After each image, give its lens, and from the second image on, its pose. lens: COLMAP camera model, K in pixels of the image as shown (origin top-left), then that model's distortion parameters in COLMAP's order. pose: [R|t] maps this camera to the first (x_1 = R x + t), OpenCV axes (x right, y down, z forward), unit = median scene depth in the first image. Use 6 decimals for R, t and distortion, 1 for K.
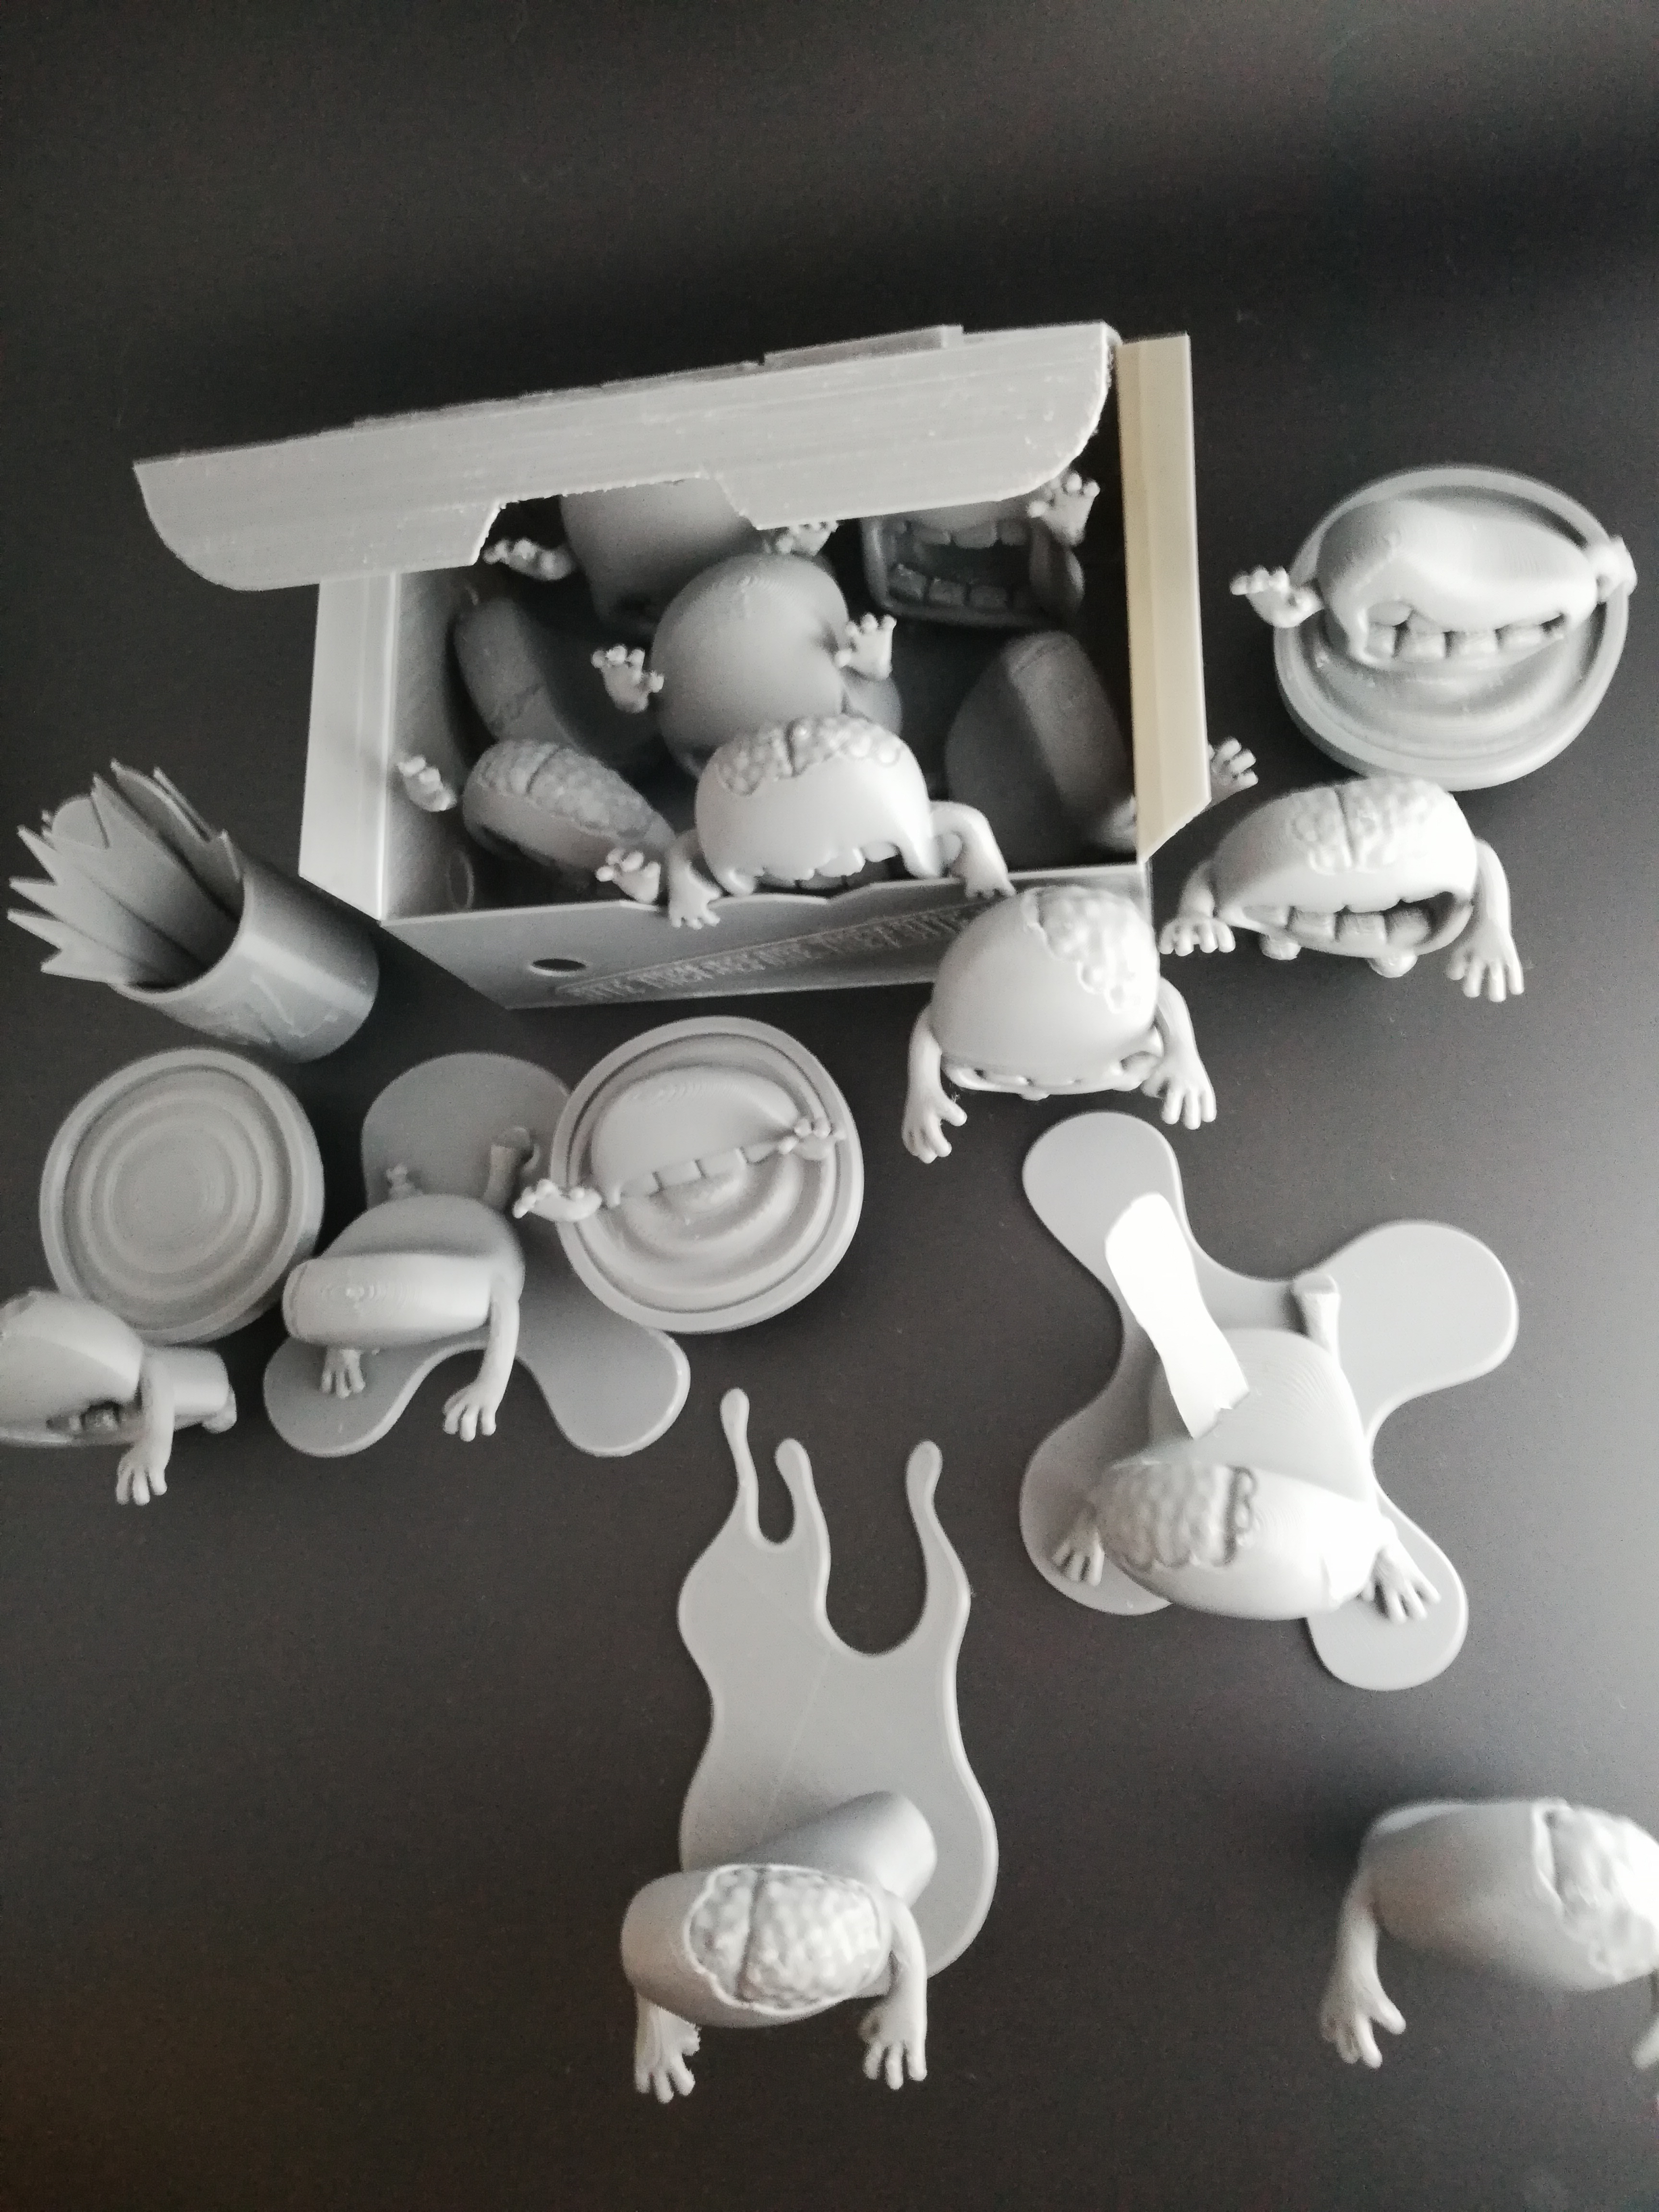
lens RADIAL K [[1680.4, 0, 820.2], [0, 1680.4, 1117.9], [0, 0, 1]] dist [0.061104, -0.113885]
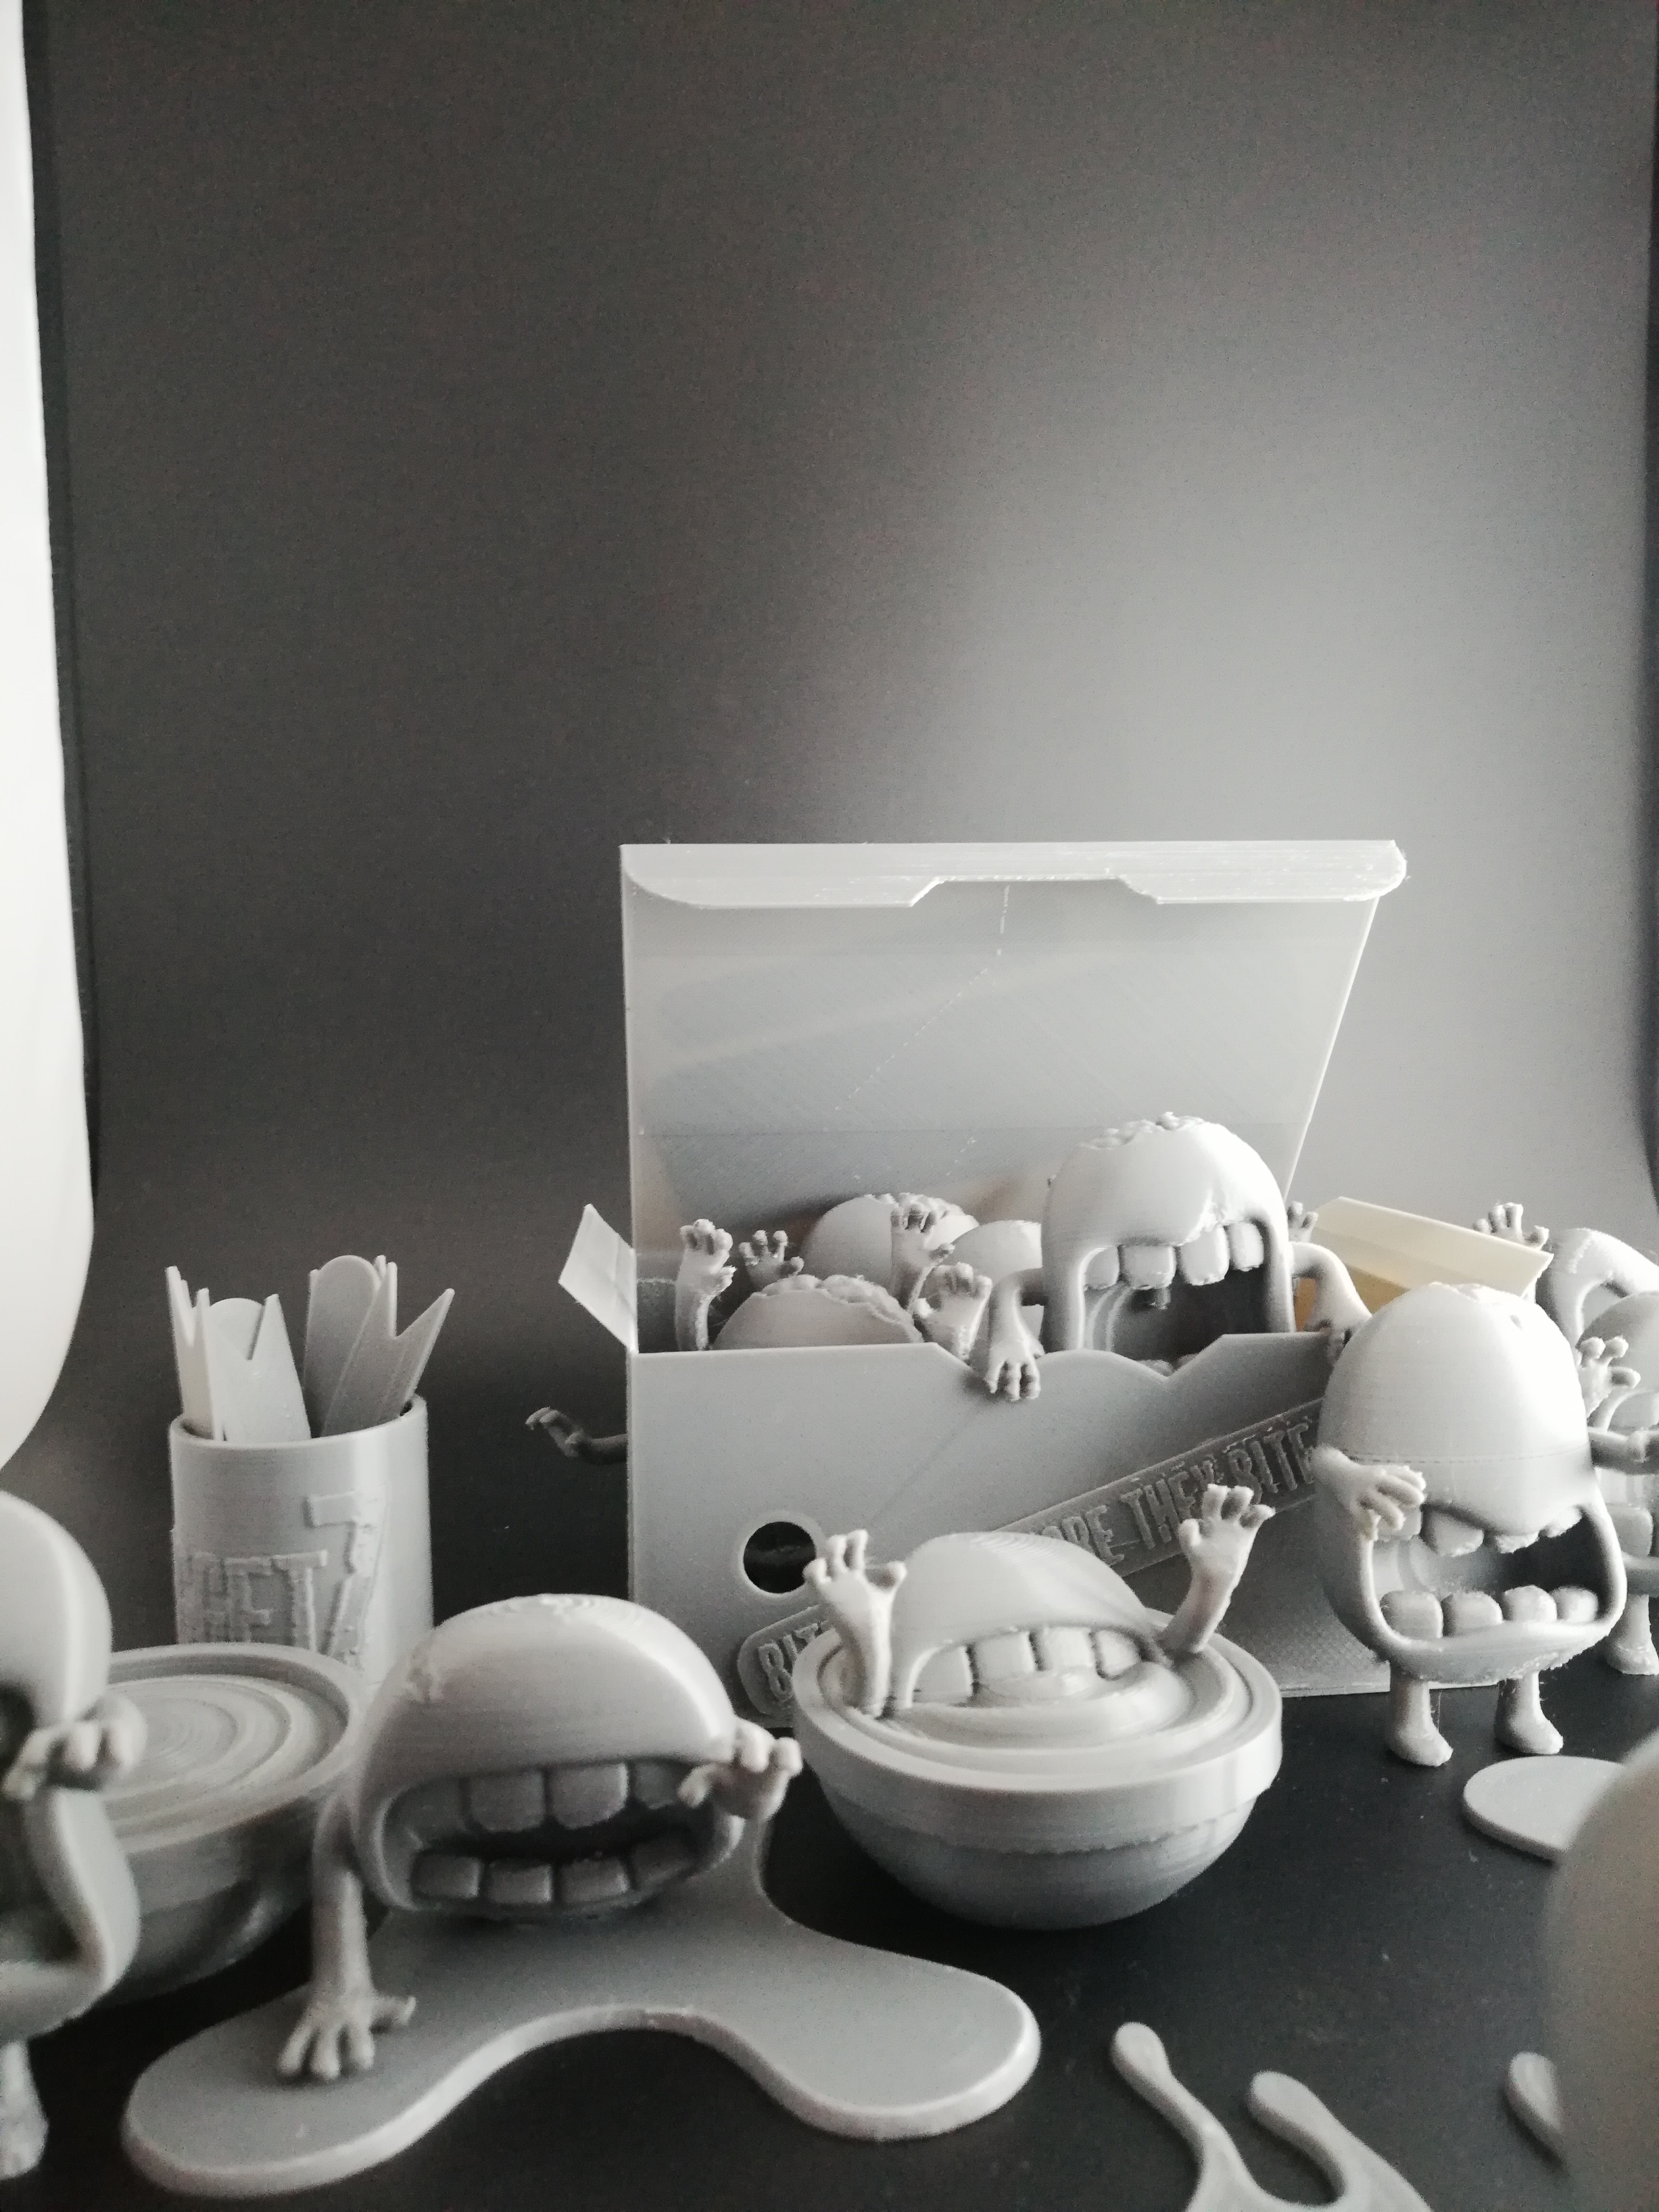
lens RADIAL K [[1680.4, 0, 820.2], [0, 1680.4, 1117.9], [0, 0, 1]] dist [0.061104, -0.113885]
pose [[0.973103, 0.198844, 0.116323, -0.307721], [0.059360, 0.271460, -0.960618, 0.684355], [-0.222590, 0.941685, 0.252355, 0.708194]]
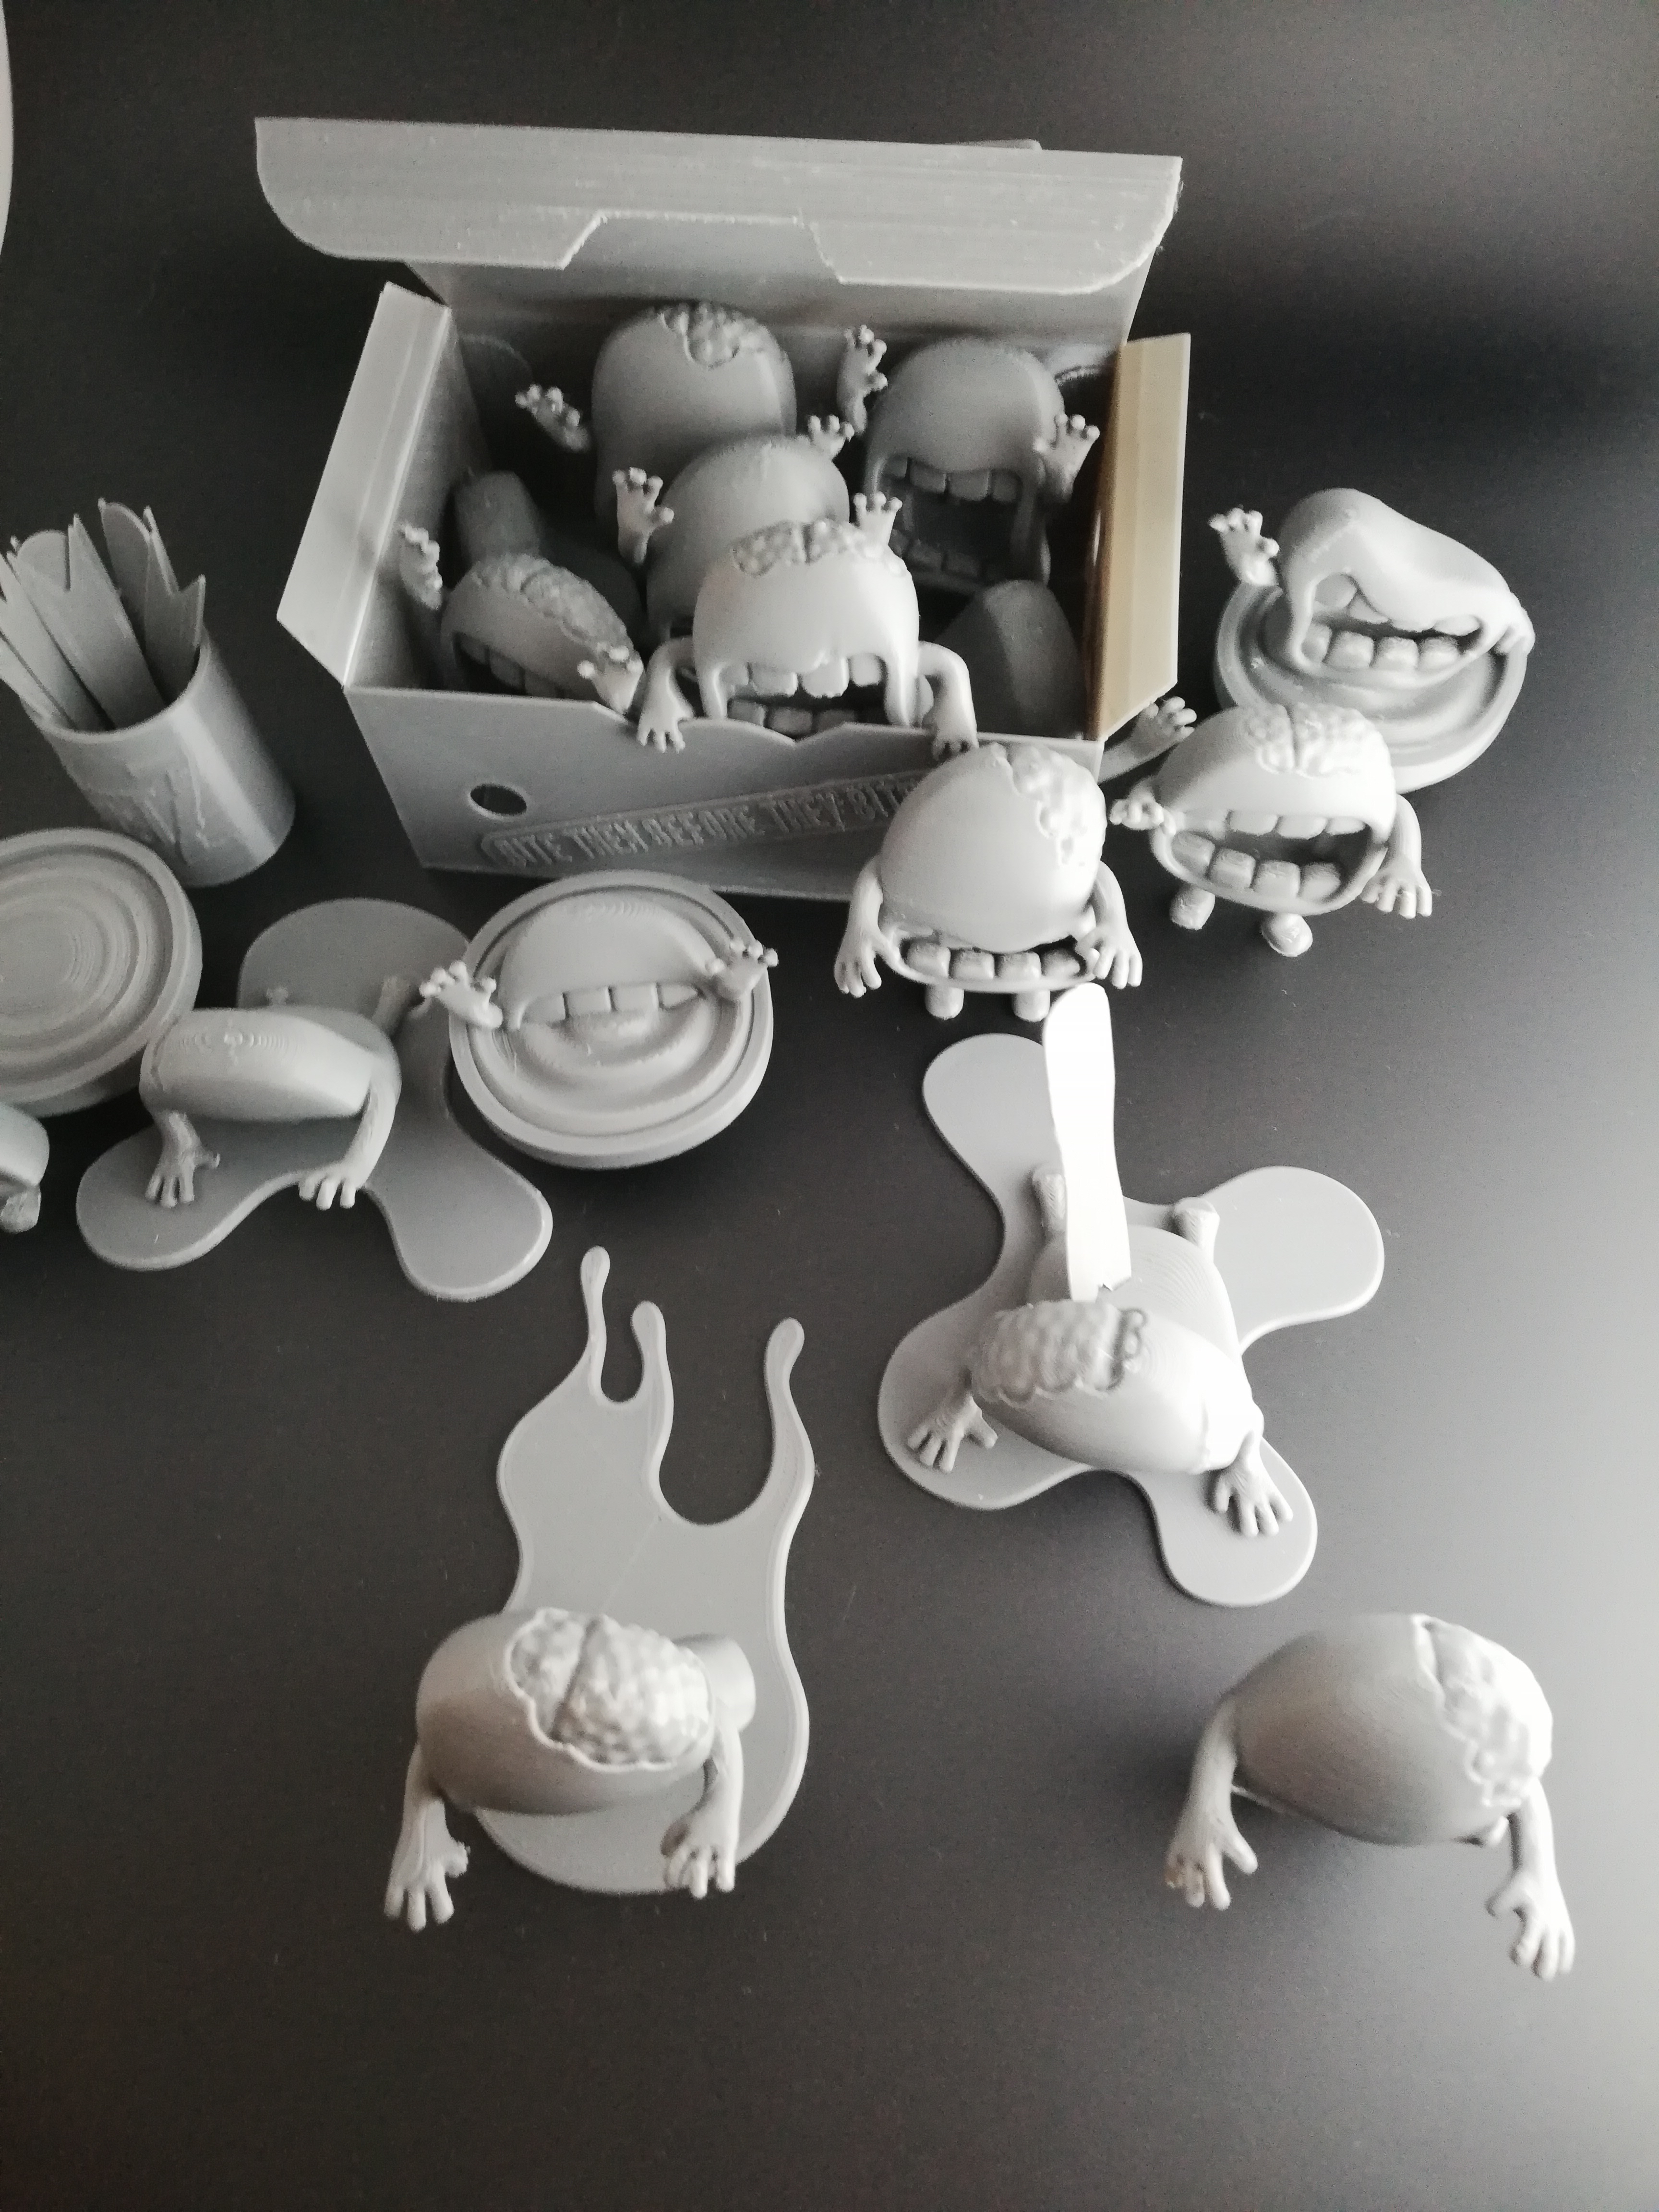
lens RADIAL K [[1680.4, 0, 820.2], [0, 1680.4, 1117.9], [0, 0, 1]] dist [0.061104, -0.113885]
pose [[0.975936, 0.180173, 0.122830, -0.067570], [-0.150352, 0.963980, -0.219399, 0.324279], [-0.157935, 0.195652, 0.967872, 0.044402]]
